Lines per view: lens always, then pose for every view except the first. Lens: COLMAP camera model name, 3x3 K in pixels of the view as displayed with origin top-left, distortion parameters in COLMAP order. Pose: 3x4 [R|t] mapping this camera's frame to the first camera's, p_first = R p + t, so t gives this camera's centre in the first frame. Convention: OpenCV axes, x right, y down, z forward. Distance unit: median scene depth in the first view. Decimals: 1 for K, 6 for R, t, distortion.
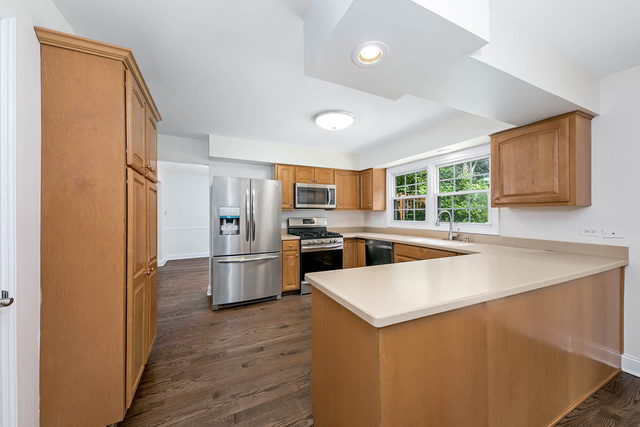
lens RADIAL K [[243.3, 0, 316.6], [0, 243.3, 213.0], [0, 0, 1]] dist [0.016703, 0.000328]
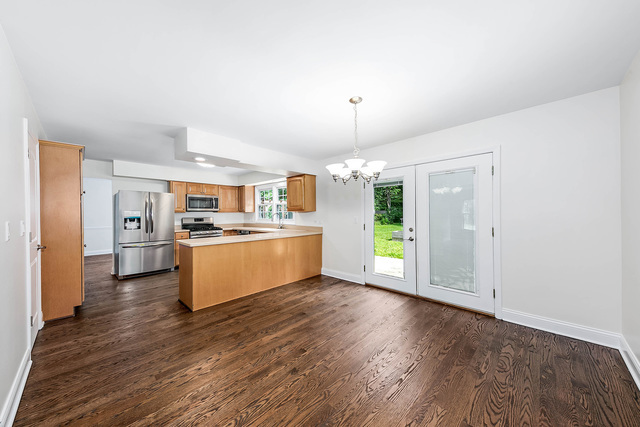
lens RADIAL K [[222.2, 0, 323.0], [0, 222.2, 213.9], [0, 0, 1]] dist [0.012434, -0.000811]
pose [[0.926413, -0.005334, 0.376472, 0.187984], [0.003904, 0.999982, 0.004563, -0.006839], [-0.376490, -0.002758, 0.926417, -0.642627]]
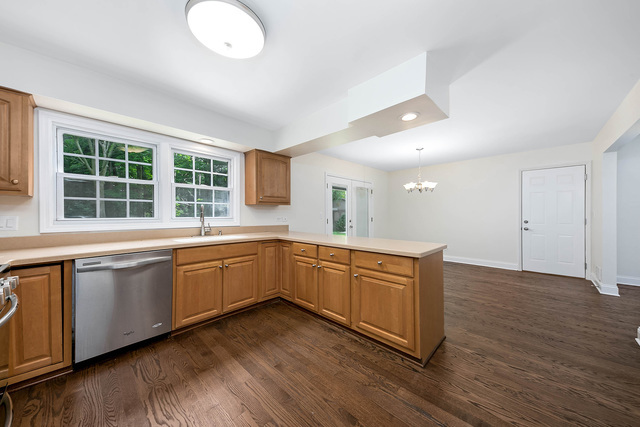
lens RADIAL K [[222.2, 0, 317.1], [0, 222.2, 215.0], [0, 0, 1]] dist [0.012434, -0.000811]
pose [[-0.348809, -0.005530, 0.937178, -0.367951], [-0.003280, 0.999984, 0.004679, 0.020504], [-0.937188, -0.001442, -0.348821, 0.764834]]
